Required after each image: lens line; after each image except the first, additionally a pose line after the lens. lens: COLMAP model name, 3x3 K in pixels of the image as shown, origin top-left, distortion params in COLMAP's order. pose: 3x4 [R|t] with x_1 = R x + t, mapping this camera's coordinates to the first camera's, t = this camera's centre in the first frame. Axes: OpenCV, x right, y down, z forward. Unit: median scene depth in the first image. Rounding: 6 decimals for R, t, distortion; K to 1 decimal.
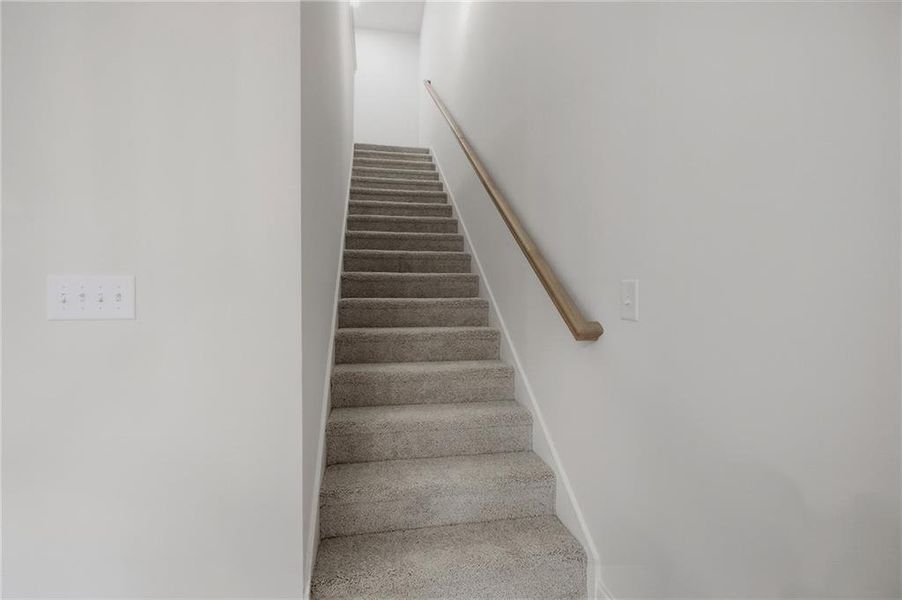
lens RADIAL K [[405.8, 0, 445.8], [0, 405.8, 298.3], [0, 0, 1]] dist [0.001370, 0.000408]
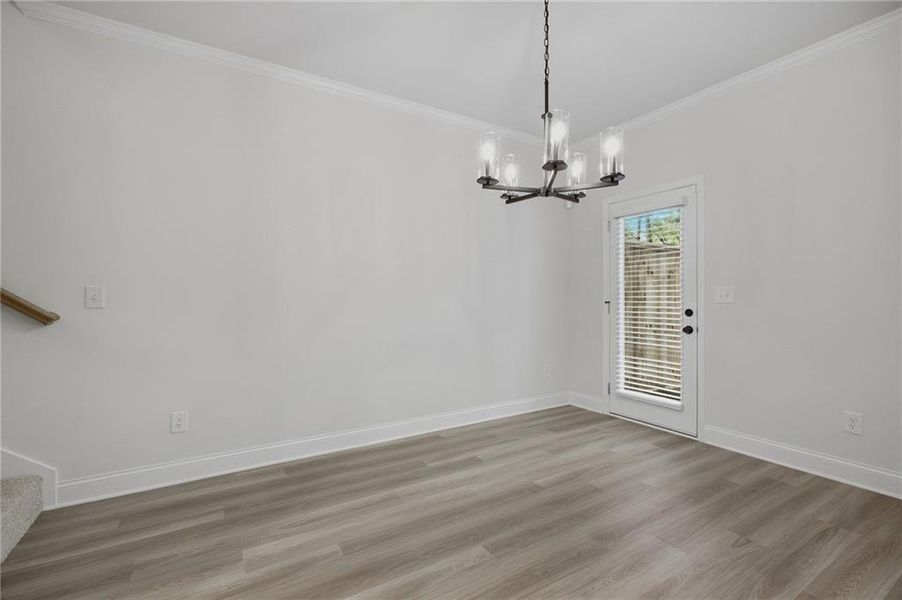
lens RADIAL K [[405.8, 0, 445.8], [0, 405.8, 298.3], [0, 0, 1]] dist [0.001370, 0.000408]
pose [[-0.360984, -0.007454, 0.932542, -0.670634], [0.011258, 0.999860, 0.012350, 0.002230], [-0.932504, 0.014957, -0.360850, 0.080082]]
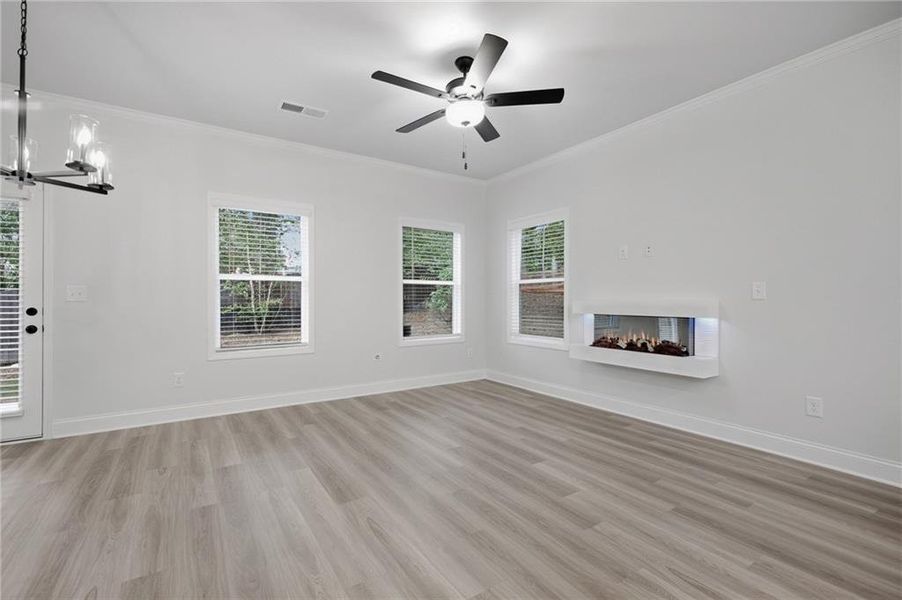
lens RADIAL K [[405.8, 0, 445.8], [0, 405.8, 298.3], [0, 0, 1]] dist [0.001370, 0.000408]
pose [[-0.921276, -0.004893, -0.388879, -0.496046], [-0.007236, 0.999963, 0.004561, 0.012518], [0.388842, 0.007016, -0.921278, 0.422347]]
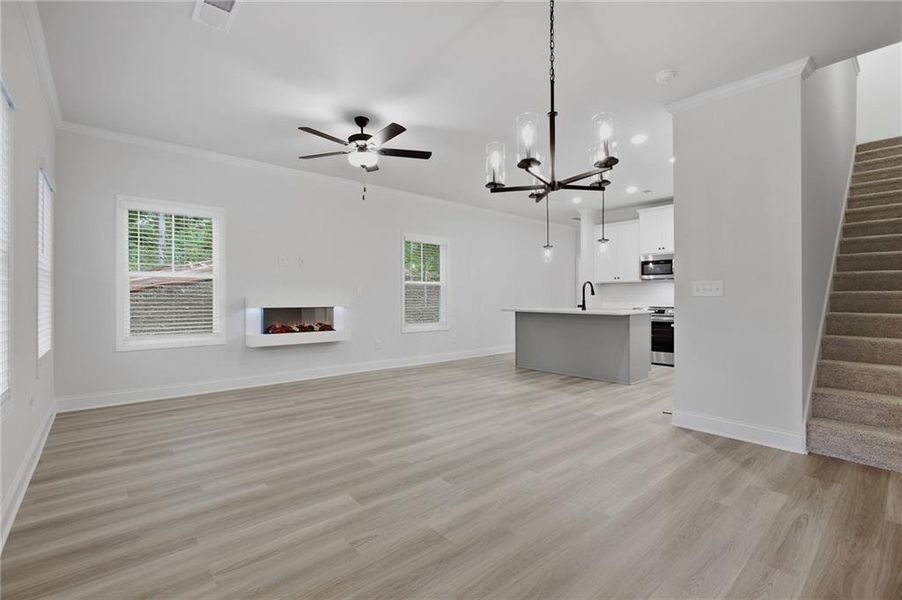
lens RADIAL K [[405.8, 0, 445.8], [0, 405.8, 298.3], [0, 0, 1]] dist [0.001370, 0.000408]
pose [[0.508950, -0.002503, -0.860792, 0.209282], [-0.005985, 0.999961, -0.006447, 0.031448], [0.860775, 0.008433, 0.508915, -0.668317]]
